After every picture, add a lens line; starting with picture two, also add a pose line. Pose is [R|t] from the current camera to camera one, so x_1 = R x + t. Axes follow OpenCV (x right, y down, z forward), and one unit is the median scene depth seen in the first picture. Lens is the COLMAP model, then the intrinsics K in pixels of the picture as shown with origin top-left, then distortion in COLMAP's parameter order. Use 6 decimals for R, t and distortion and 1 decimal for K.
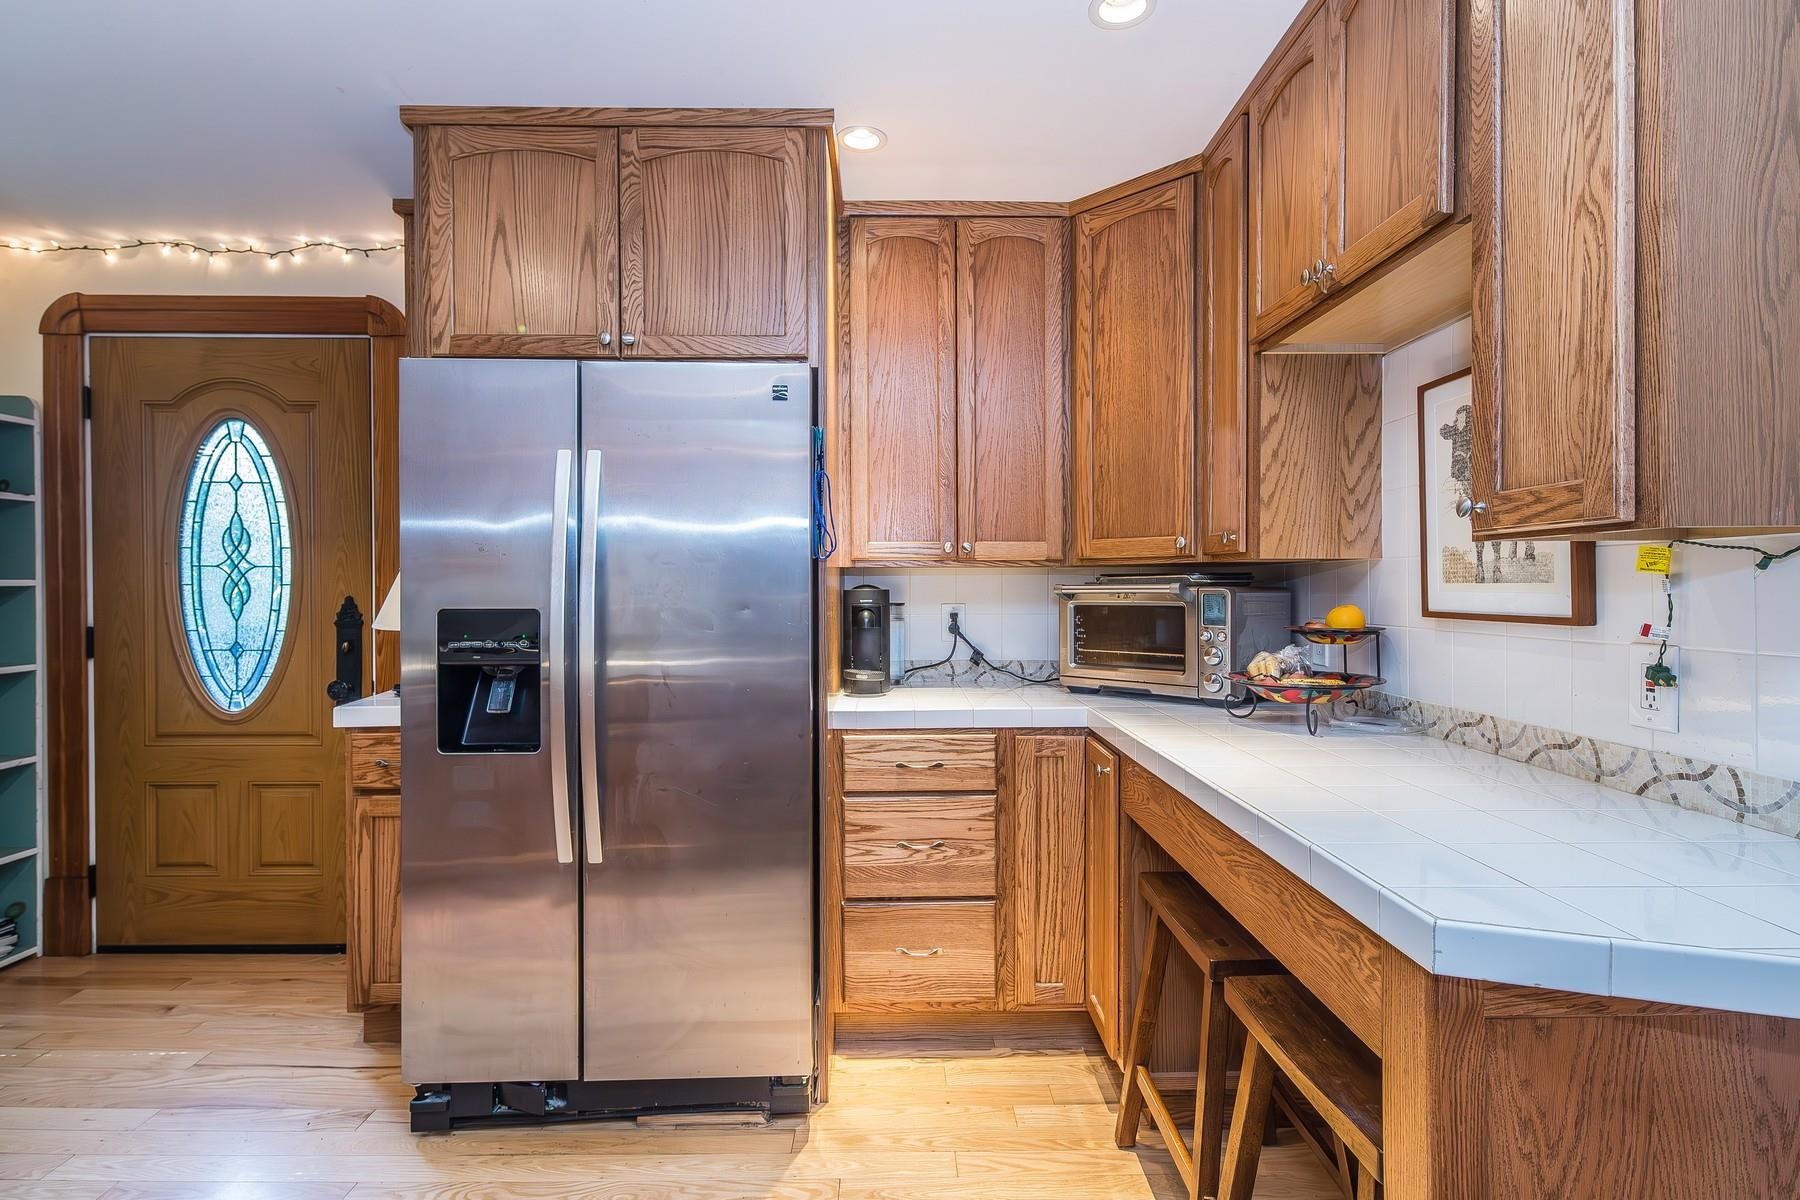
lens RADIAL K [[907.2, 0, 914.9], [0, 907.2, 588.0], [0, 0, 1]] dist [0.004988, 0.001288]
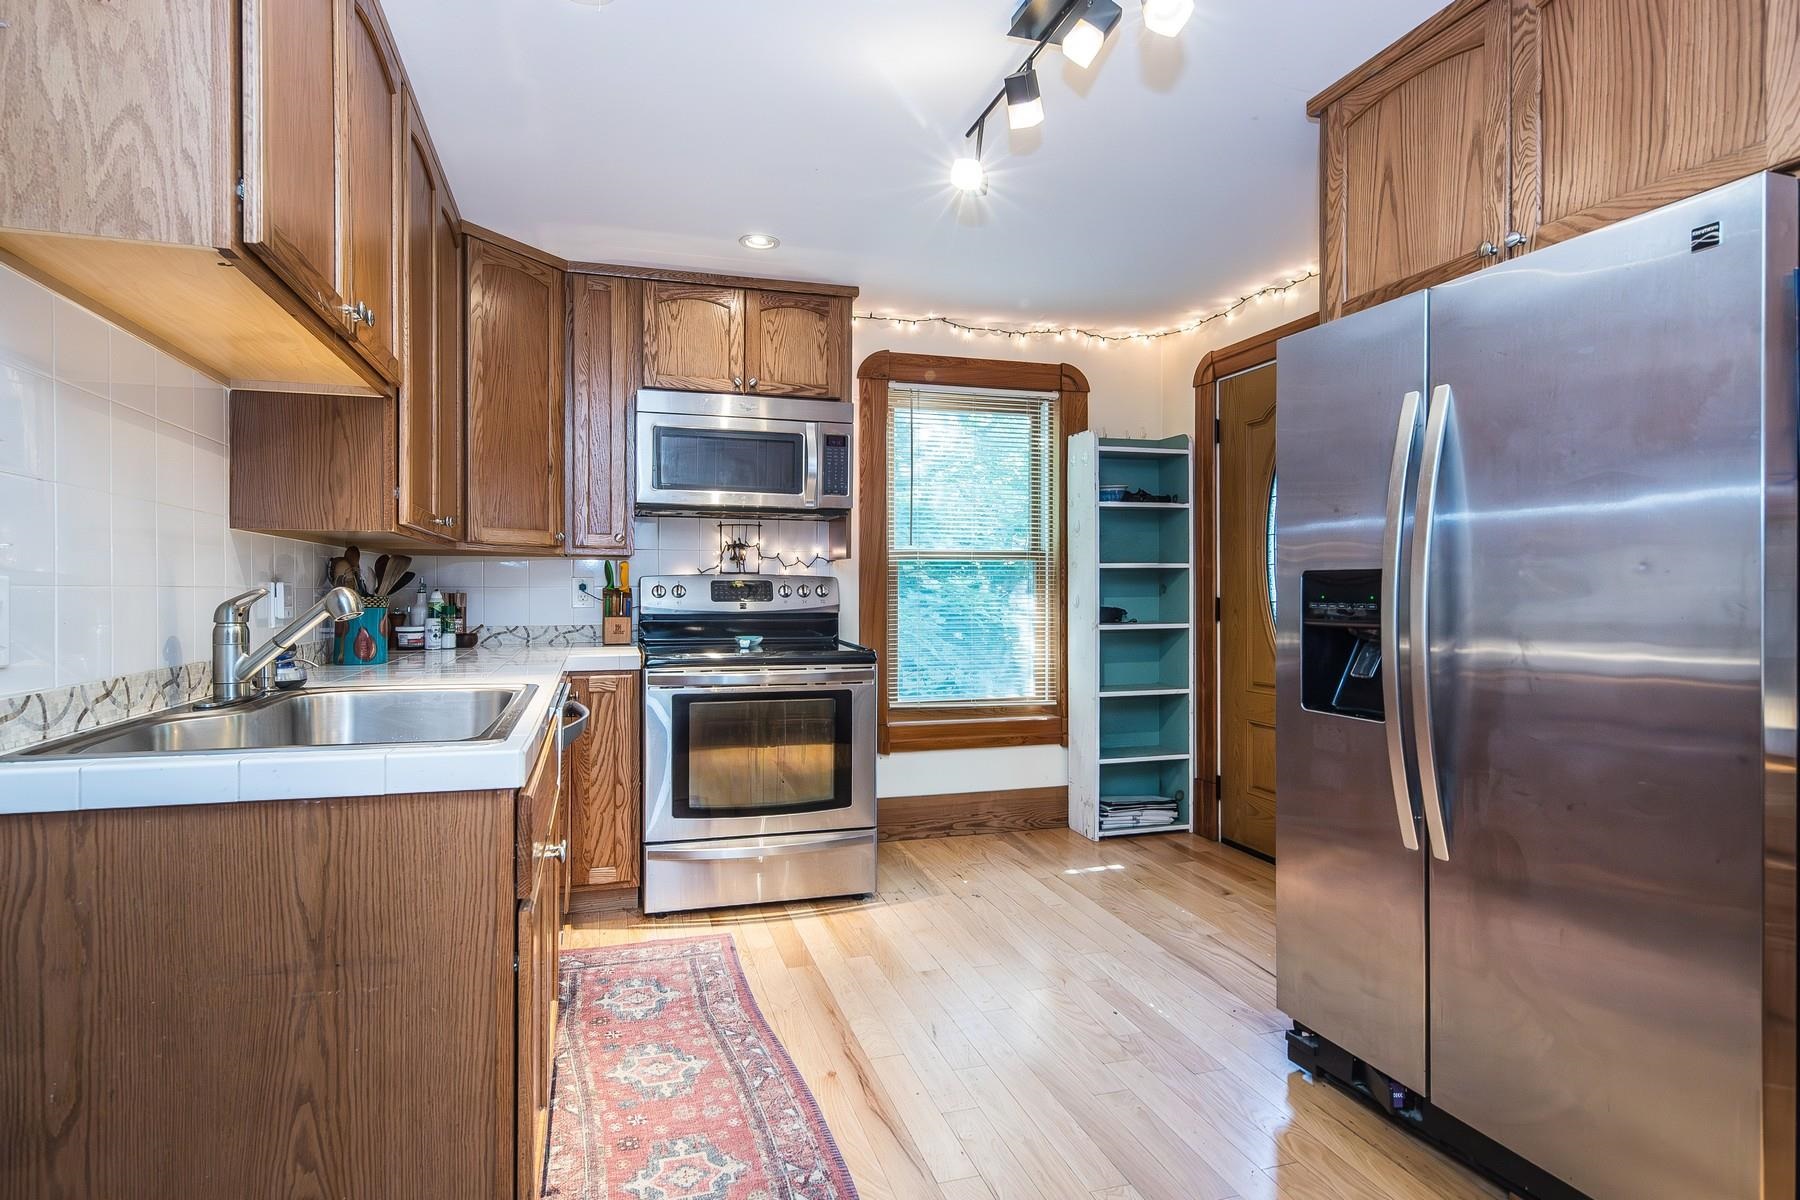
lens RADIAL K [[884.2, 0, 898.2], [0, 884.2, 587.7], [0, 0, 1]] dist [0.013897, 0.000035]
pose [[0.302328, 0.000395, -0.953204, 0.205897], [-0.000347, 1.000000, 0.000304, 0.028631], [0.953204, 0.000239, 0.302329, 0.165828]]
